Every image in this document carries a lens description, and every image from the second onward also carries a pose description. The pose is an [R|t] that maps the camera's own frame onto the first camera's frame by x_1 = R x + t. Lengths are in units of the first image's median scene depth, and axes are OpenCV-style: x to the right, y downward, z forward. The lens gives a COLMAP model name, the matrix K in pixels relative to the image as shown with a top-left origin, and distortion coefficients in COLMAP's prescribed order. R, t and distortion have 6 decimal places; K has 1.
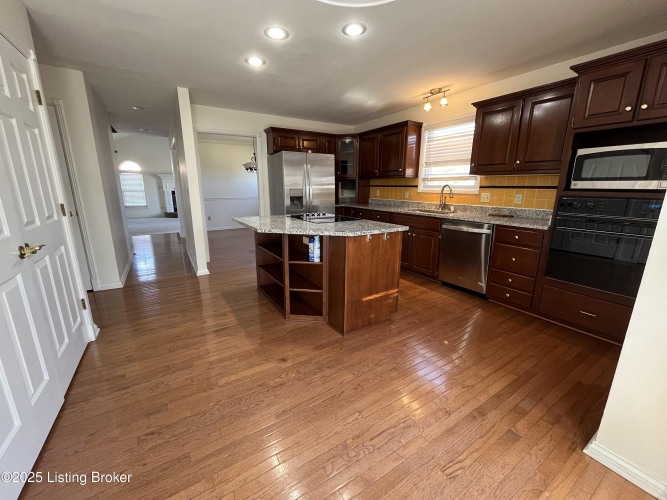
lens RADIAL K [[269.3, 0, 336.3], [0, 269.3, 250.7], [0, 0, 1]] dist [-0.002922, -0.000115]
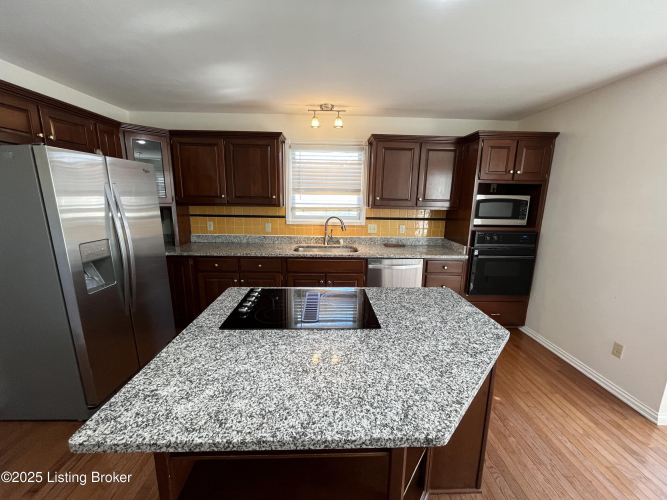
lens RADIAL K [[269.3, 0, 334.5], [0, 269.3, 249.0], [0, 0, 1]] dist [-0.002922, -0.000115]
pose [[0.513738, -0.160185, 0.842861, -0.358255], [0.186971, 0.979706, 0.072231, -0.209741], [-0.837326, 0.120483, 0.533262, 0.558132]]
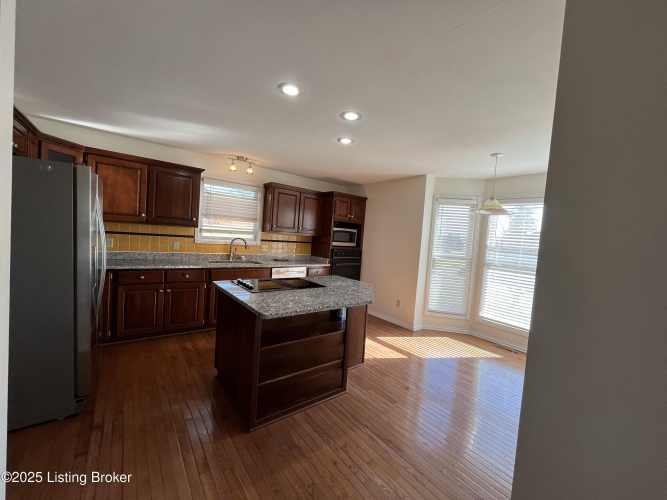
lens RADIAL K [[269.3, 0, 334.4], [0, 269.3, 249.3], [0, 0, 1]] dist [-0.002922, -0.000115]
pose [[-0.095833, -0.060302, 0.993569, -0.771802], [0.162751, 0.983782, 0.075405, -0.223528], [-0.982002, 0.168931, -0.084465, 0.731538]]
